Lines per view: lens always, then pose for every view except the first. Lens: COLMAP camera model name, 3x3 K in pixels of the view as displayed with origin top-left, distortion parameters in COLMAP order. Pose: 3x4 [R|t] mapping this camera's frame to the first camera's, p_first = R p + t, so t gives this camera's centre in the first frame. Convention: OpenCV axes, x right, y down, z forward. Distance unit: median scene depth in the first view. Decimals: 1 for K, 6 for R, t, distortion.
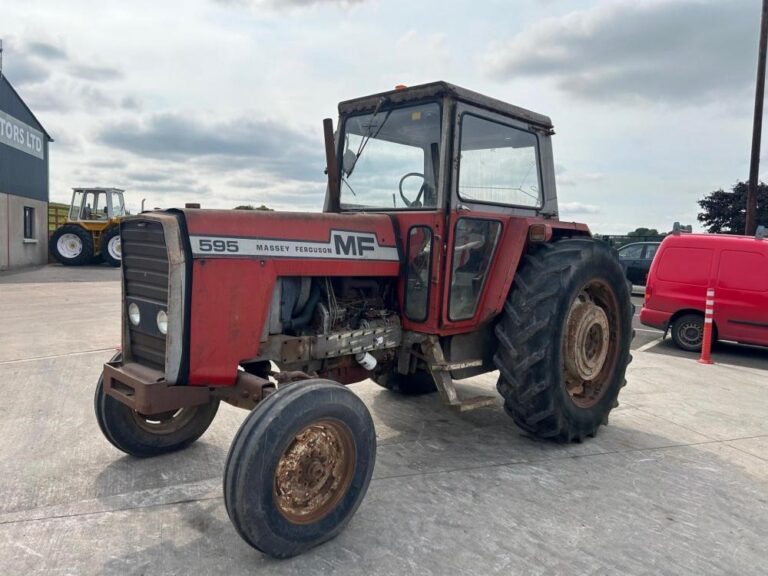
lens RADIAL K [[584.5, 0, 386.2], [0, 584.5, 291.7], [0, 0, 1]] dist [0.047281, -0.042306]
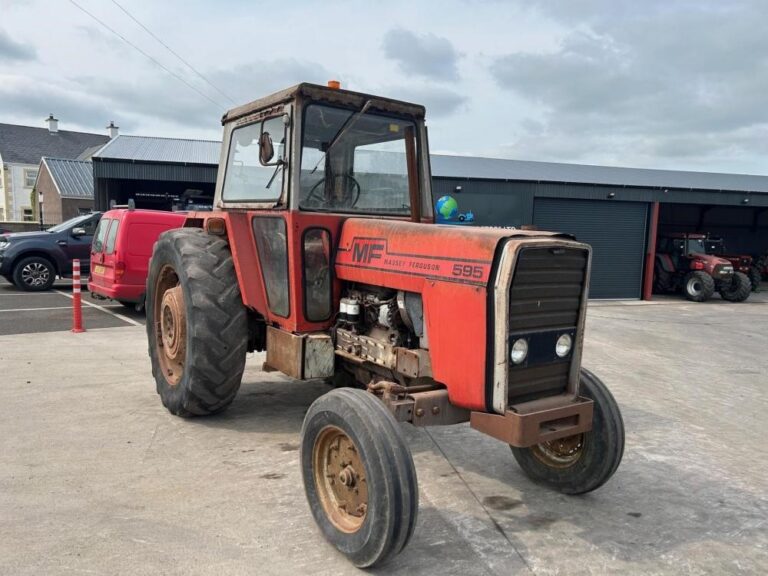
lens RADIAL K [[584.5, 0, 383.0], [0, 584.5, 291.4], [0, 0, 1]] dist [0.047281, -0.042306]
pose [[0.187003, -0.139307, 0.972432, -1.093785], [0.063241, 0.989548, 0.129597, -0.149662], [-0.980322, 0.037262, 0.193858, 0.845479]]
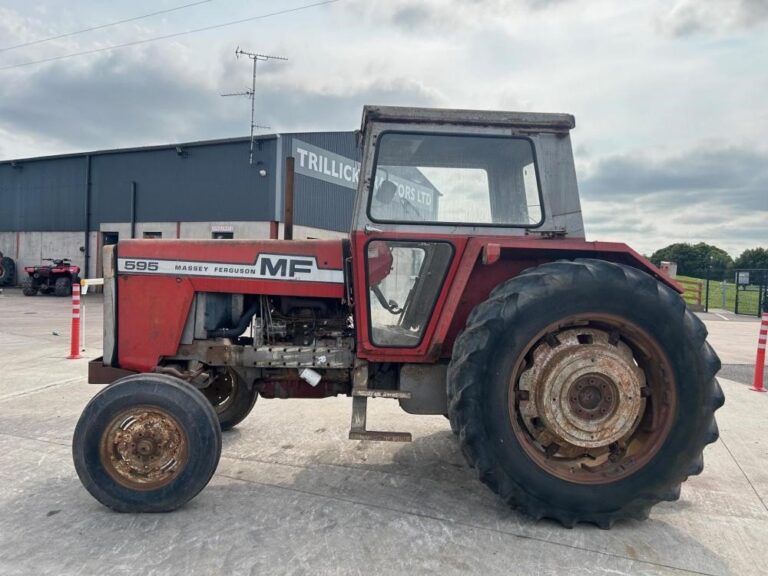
lens RADIAL K [[584.5, 0, 378.2], [0, 584.5, 290.6], [0, 0, 1]] dist [0.047281, -0.042306]
pose [[0.738395, 0.018249, -0.674122, 0.781666], [-0.066537, 0.996728, -0.045899, 0.002855], [0.671078, 0.078746, 0.737193, 0.295042]]
